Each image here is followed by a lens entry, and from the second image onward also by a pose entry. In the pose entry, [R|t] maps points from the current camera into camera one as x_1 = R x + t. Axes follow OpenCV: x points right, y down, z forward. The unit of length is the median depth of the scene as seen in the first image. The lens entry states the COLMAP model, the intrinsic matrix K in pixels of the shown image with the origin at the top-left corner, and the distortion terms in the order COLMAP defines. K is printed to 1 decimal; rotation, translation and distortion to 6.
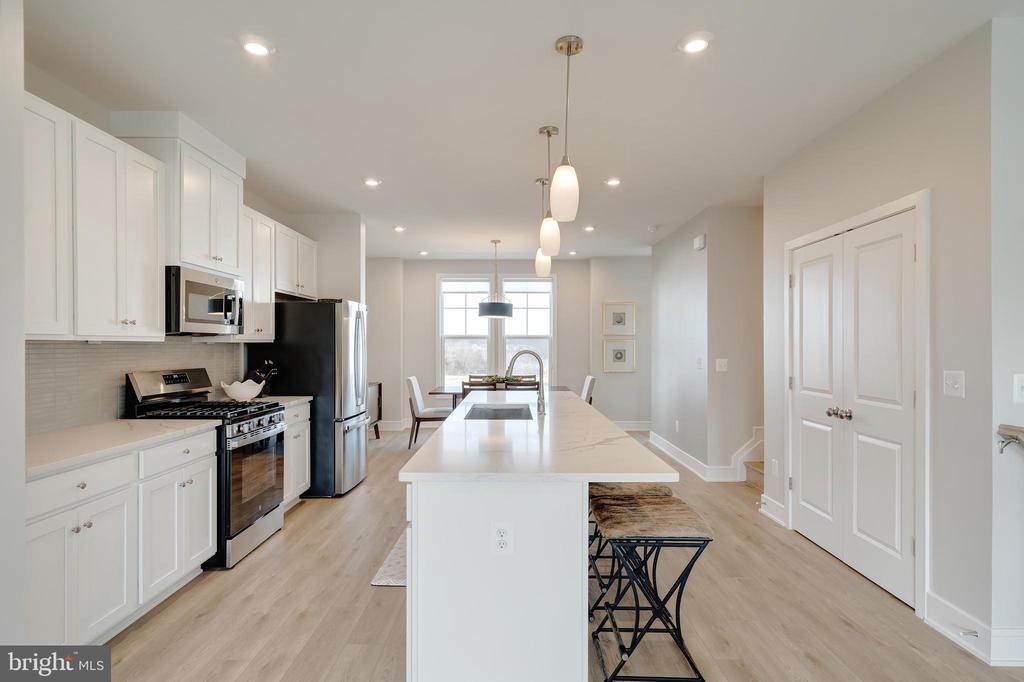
lens RADIAL K [[529.7, 0, 509.7], [0, 529.7, 346.2], [0, 0, 1]] dist [0.001745, 0.000933]
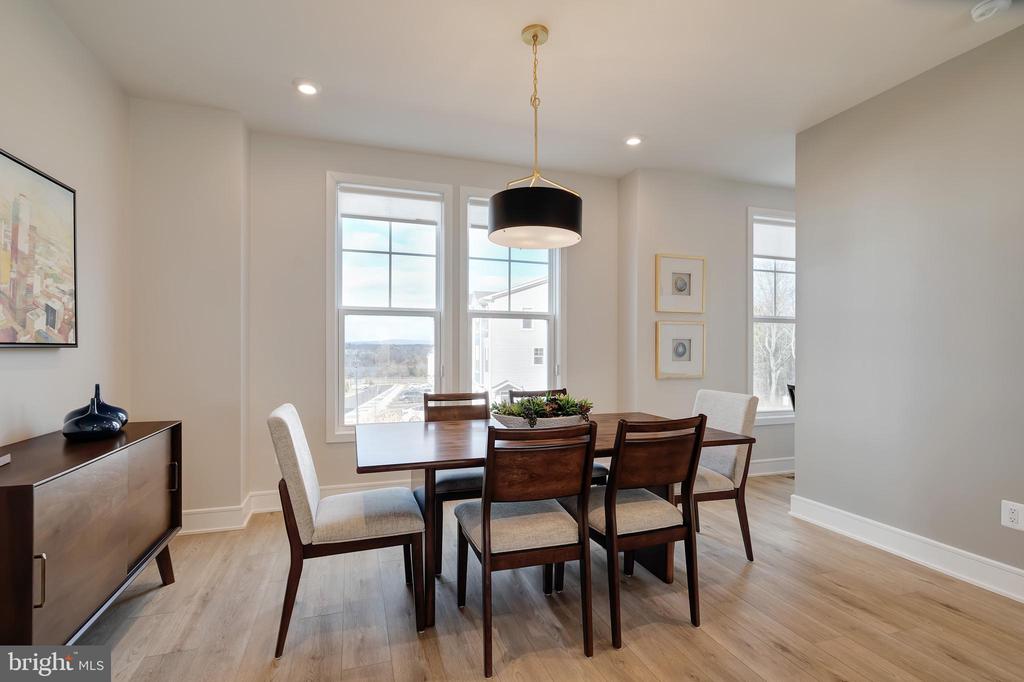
lens RADIAL K [[473.3, 0, 504.2], [0, 473.3, 350.7], [0, 0, 1]] dist [-0.004198, -0.000047]
pose [[0.947176, 0.003354, 0.320698, -0.216535], [-0.001977, 0.999987, -0.004618, 0.035064], [-0.320710, 0.003740, 0.947170, 0.988206]]
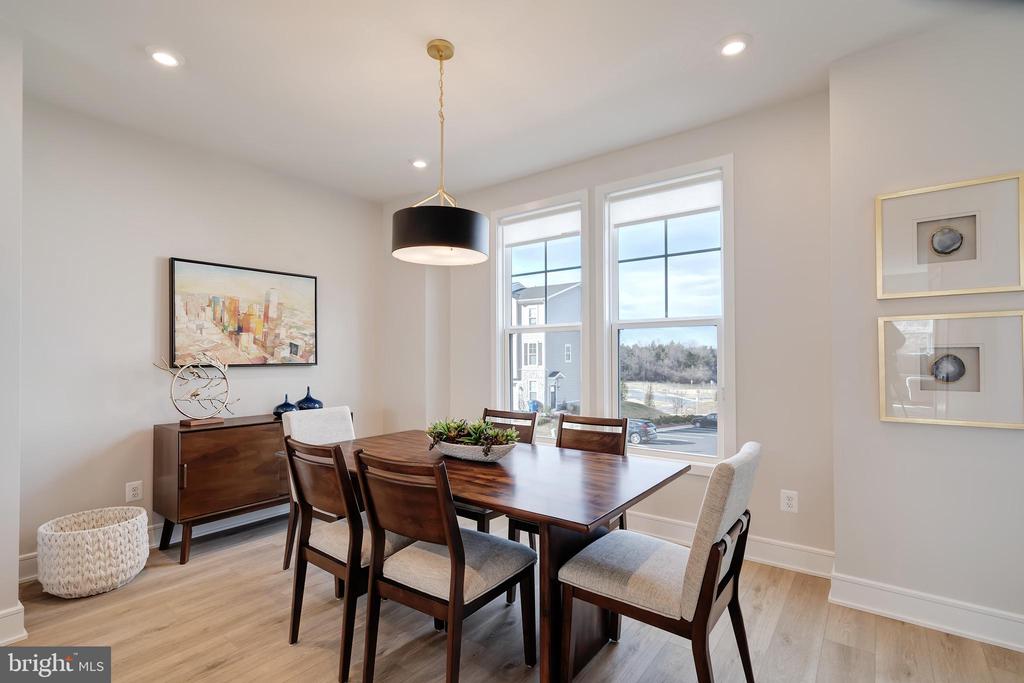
lens RADIAL K [[485.5, 0, 501.0], [0, 485.5, 346.2], [0, 0, 1]] dist [0.022995, 0.000093]
pose [[0.793248, -0.015682, -0.608697, 0.295720], [0.002334, 0.999739, -0.022715, 0.018320], [0.608895, 0.016598, 0.793077, 1.082009]]
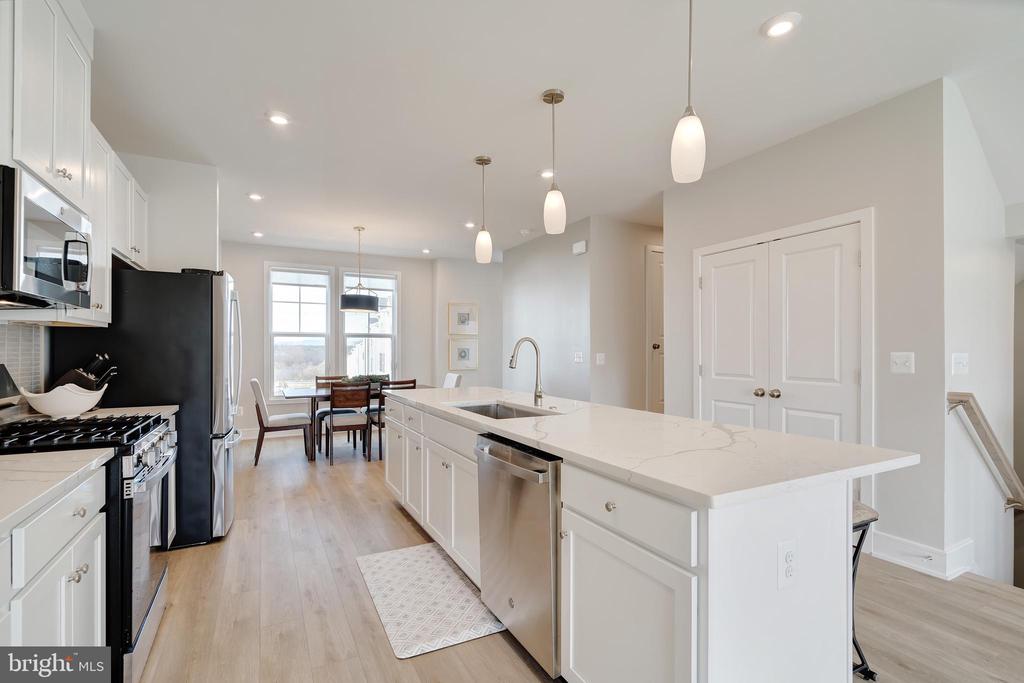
lens RADIAL K [[473.3, 0, 504.2], [0, 473.3, 351.2], [0, 0, 1]] dist [-0.004198, -0.000047]
pose [[0.884898, 0.000476, 0.465784, -0.264671], [0.000617, 0.999997, -0.002194, 0.022871], [-0.465784, 0.002229, 0.884896, 0.227548]]
